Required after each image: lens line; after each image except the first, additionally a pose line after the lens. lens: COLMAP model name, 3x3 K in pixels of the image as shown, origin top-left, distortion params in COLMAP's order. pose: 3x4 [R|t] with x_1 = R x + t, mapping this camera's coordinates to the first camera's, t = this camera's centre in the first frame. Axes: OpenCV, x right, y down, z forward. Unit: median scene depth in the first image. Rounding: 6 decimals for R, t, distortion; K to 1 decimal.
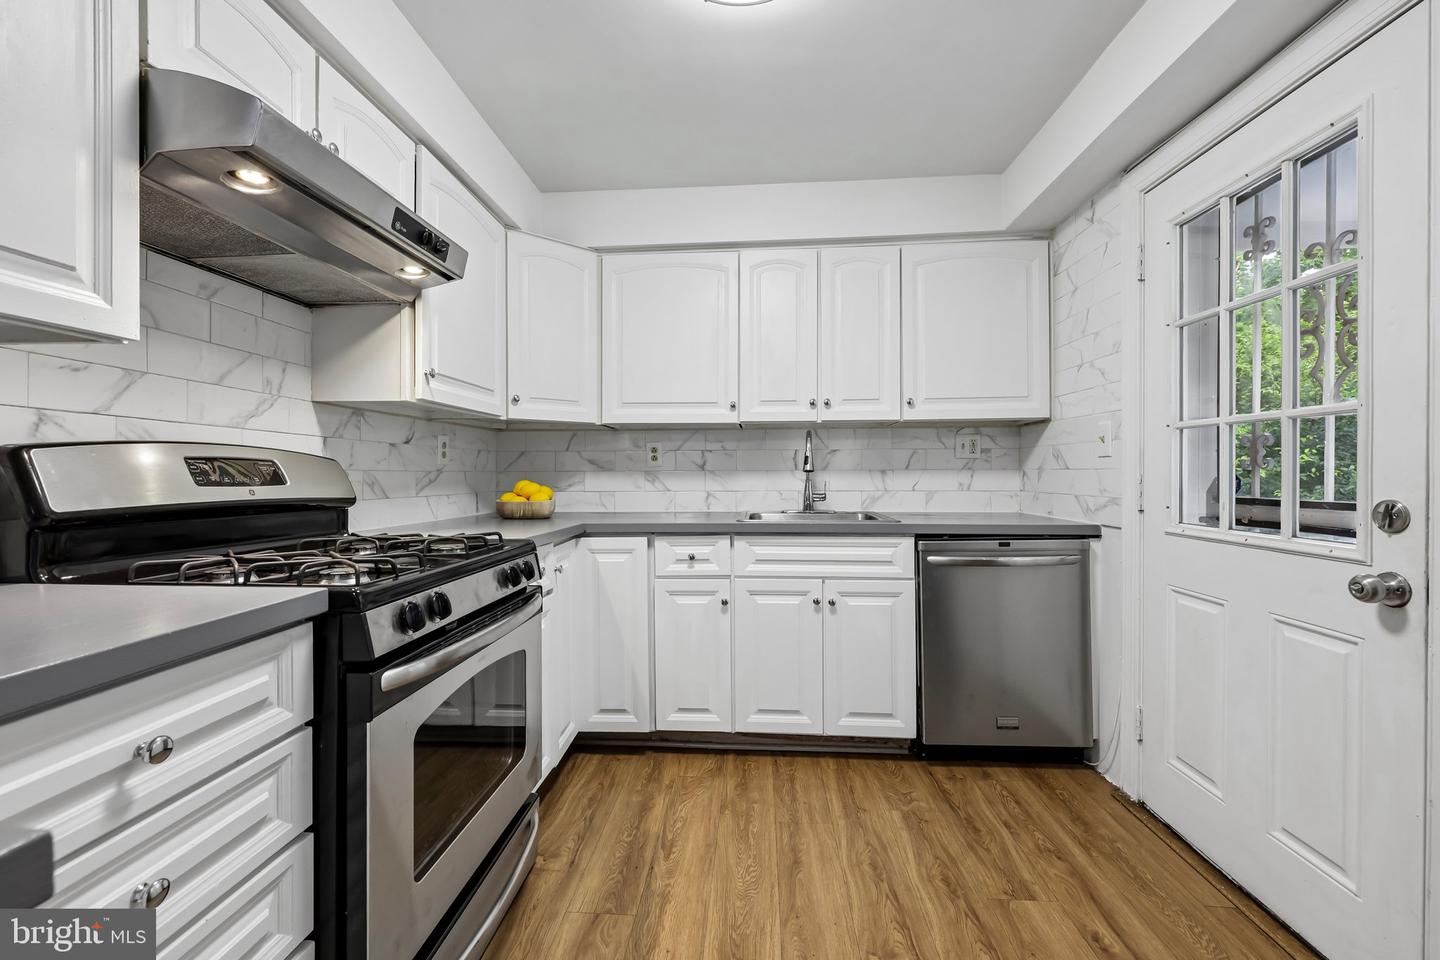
lens RADIAL K [[595.4, 0, 718.5], [0, 595.4, 474.1], [0, 0, 1]] dist [0.001056, -0.000357]
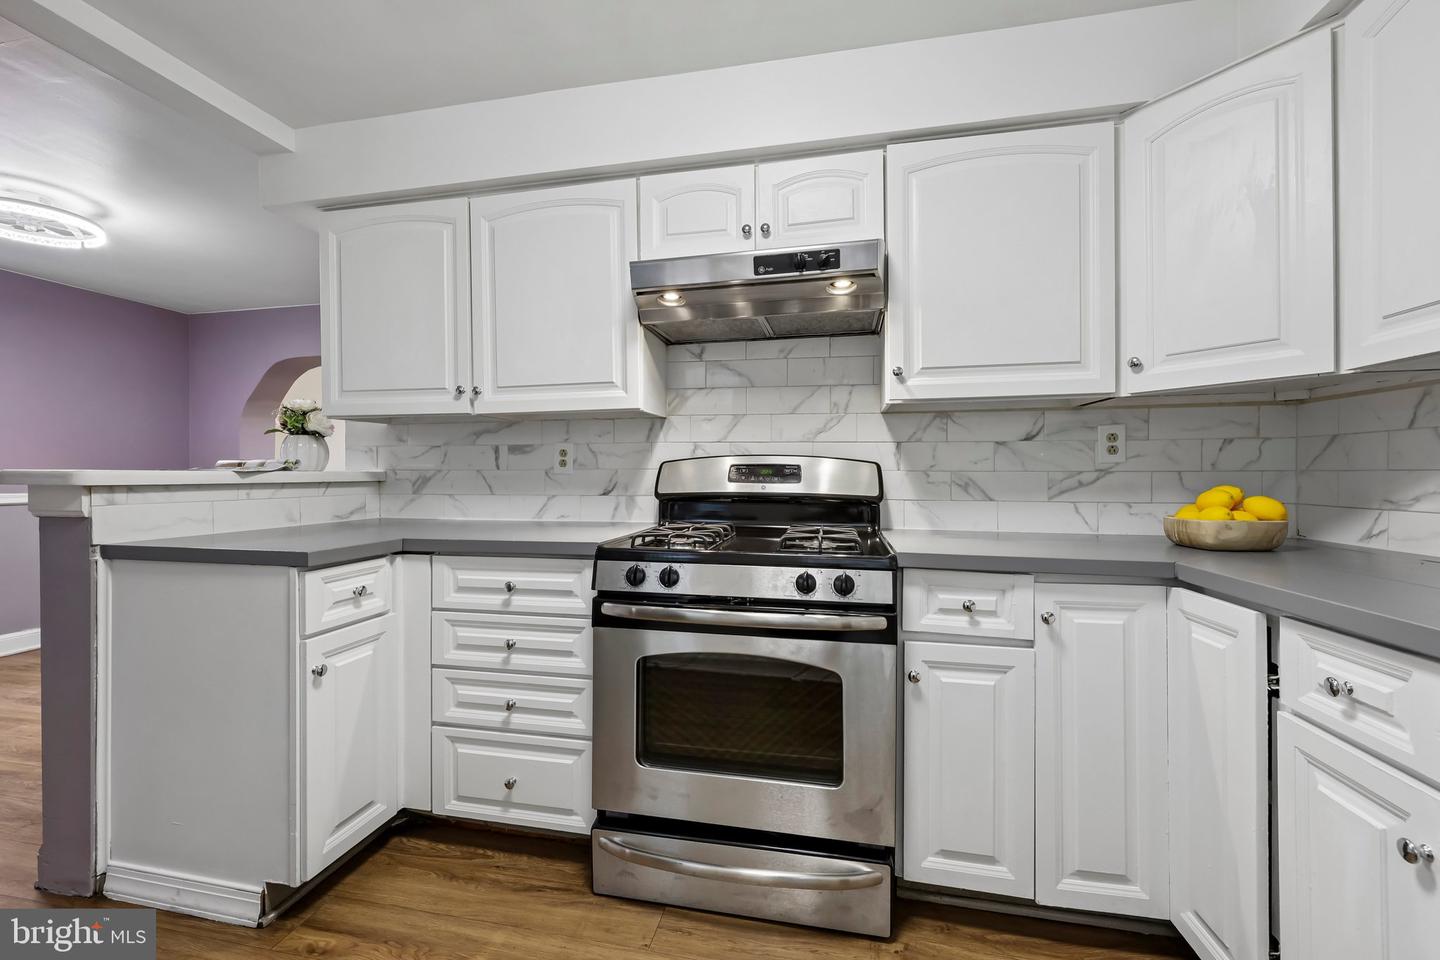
lens RADIAL K [[595.4, 0, 716.7], [0, 595.4, 475.7], [0, 0, 1]] dist [0.001056, -0.000357]
pose [[-0.148685, 0.005398, -0.988870, 0.397914], [-0.000046, 0.999985, 0.005466, -0.003558], [0.988885, 0.000859, -0.148682, 0.644680]]
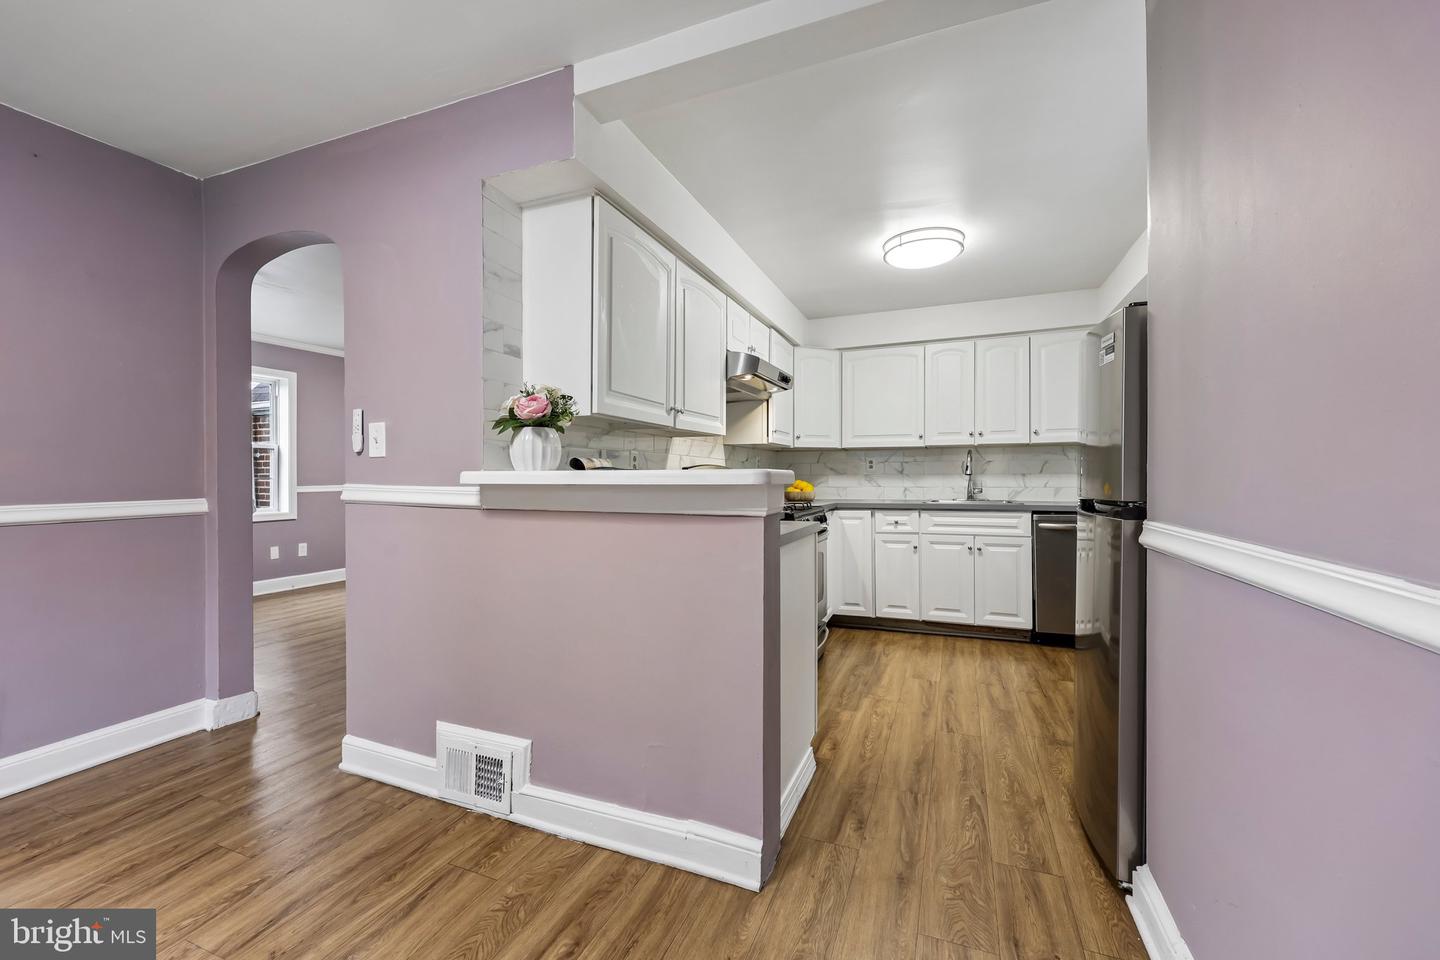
lens RADIAL K [[595.4, 0, 716.0], [0, 595.4, 481.6], [0, 0, 1]] dist [0.001056, -0.000357]
pose [[0.949869, 0.000716, -0.312646, 0.000136], [0.001085, 0.999984, 0.005588, 0.004890], [0.312645, -0.005647, 0.949853, -0.891459]]
